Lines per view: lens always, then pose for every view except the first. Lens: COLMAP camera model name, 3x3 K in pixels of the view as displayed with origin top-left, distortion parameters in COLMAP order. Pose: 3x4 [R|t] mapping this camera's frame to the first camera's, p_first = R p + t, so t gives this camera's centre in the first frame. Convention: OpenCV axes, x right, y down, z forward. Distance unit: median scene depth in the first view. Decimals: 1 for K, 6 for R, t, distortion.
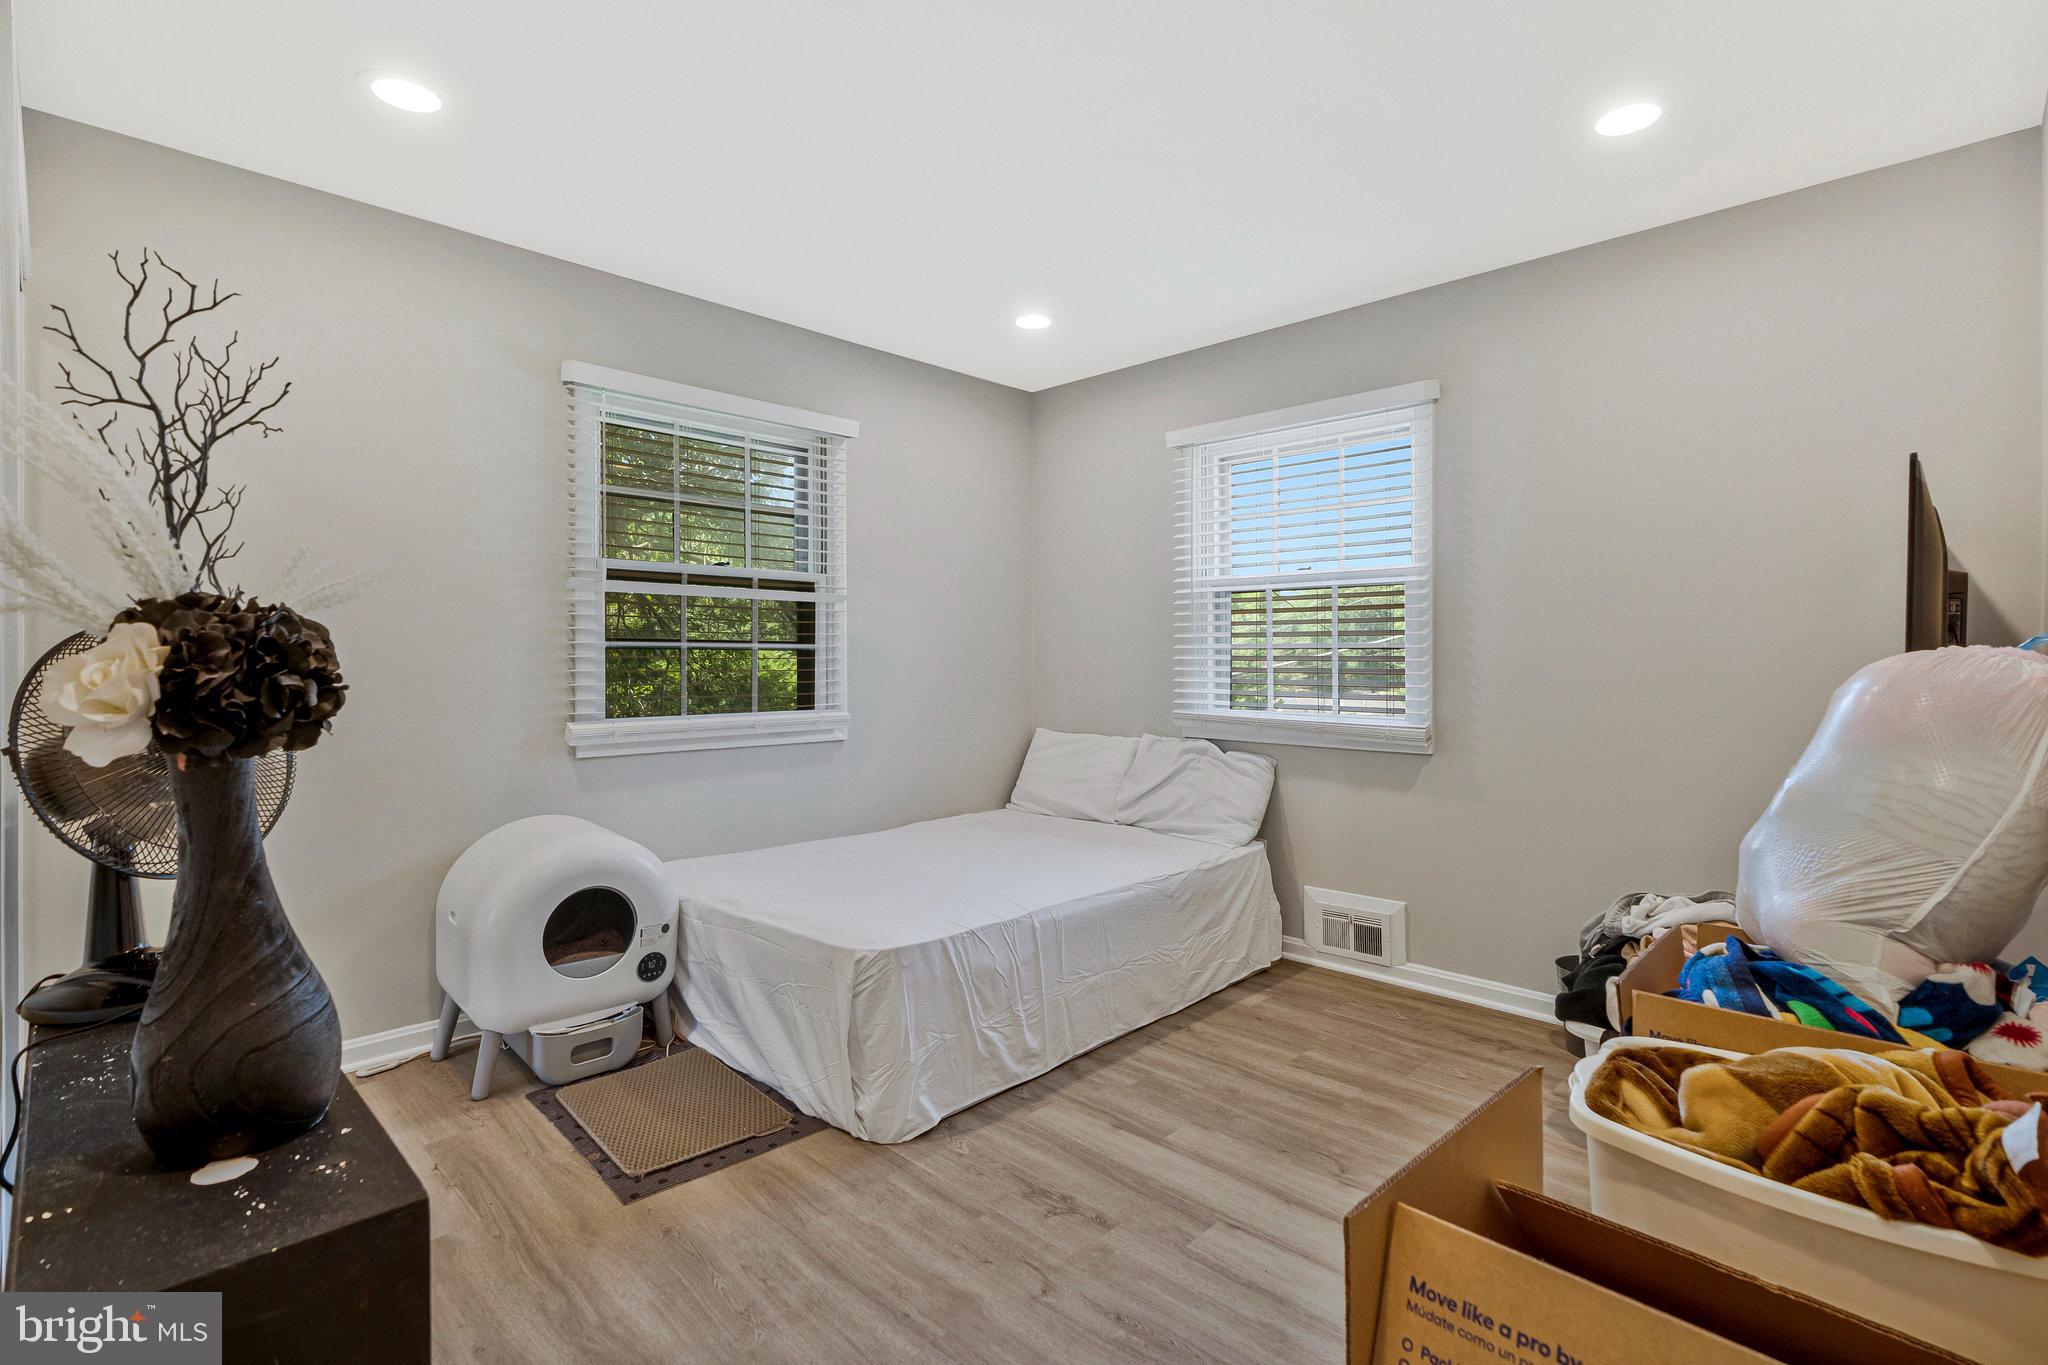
lens RADIAL K [[946.5, 0, 1024.3], [0, 946.5, 692.7], [0, 0, 1]] dist [0.000126, 0.000879]
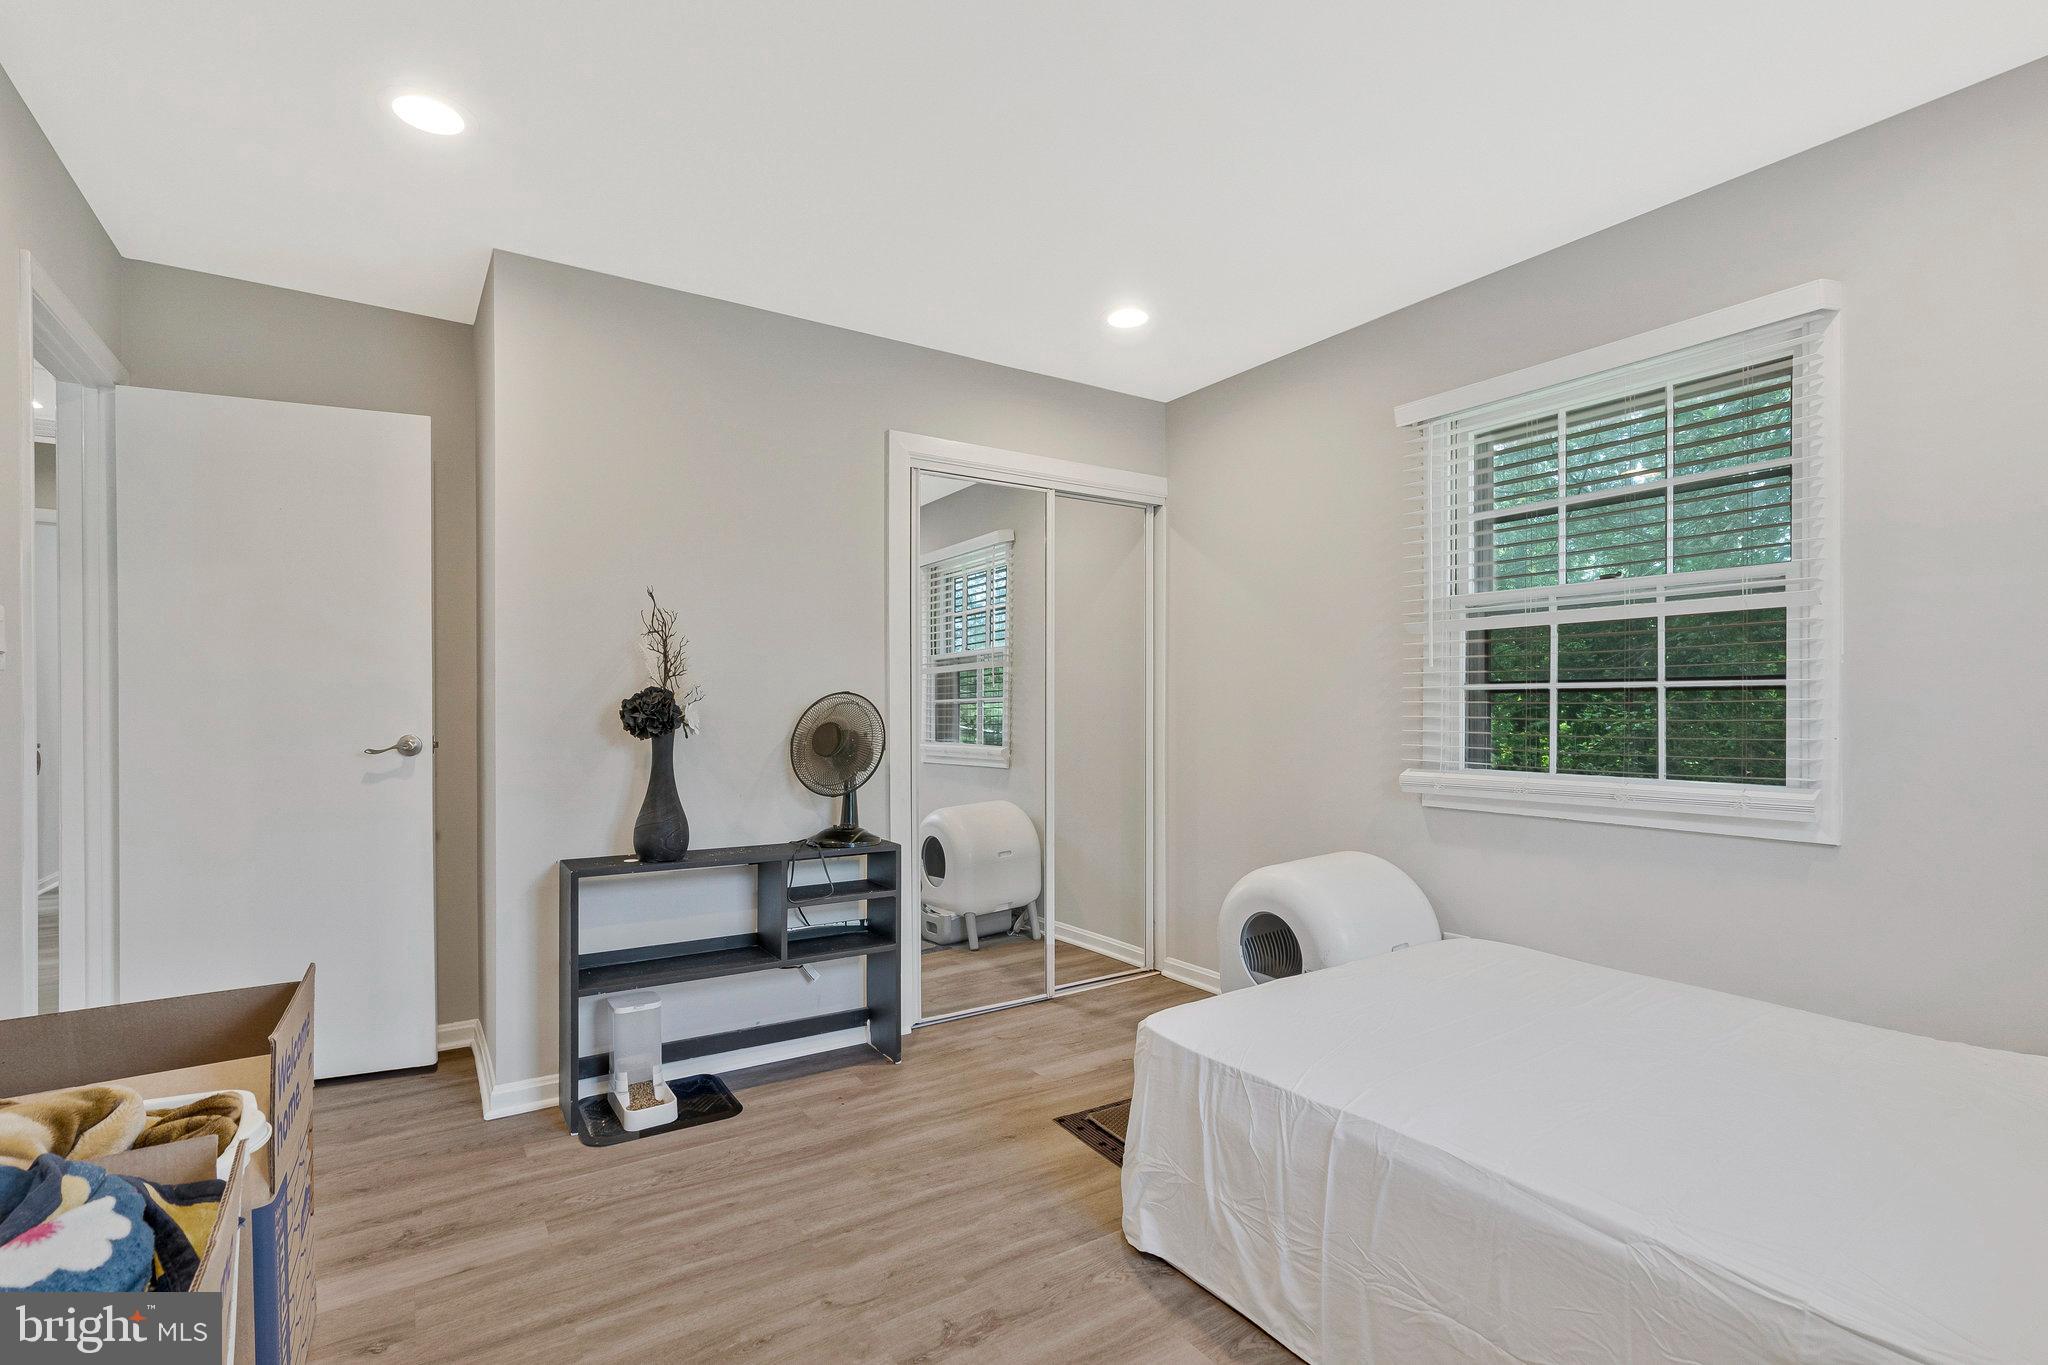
lens RADIAL K [[931.4, 0, 1029.7], [0, 931.4, 718.0], [0, 0, 1]] dist [0.027740, 0.000195]
pose [[-0.189866, 0.012207, -0.981734, 0.748365], [-0.024052, 0.999565, 0.017080, -0.038936], [0.981515, 0.026856, -0.189490, 1.034798]]
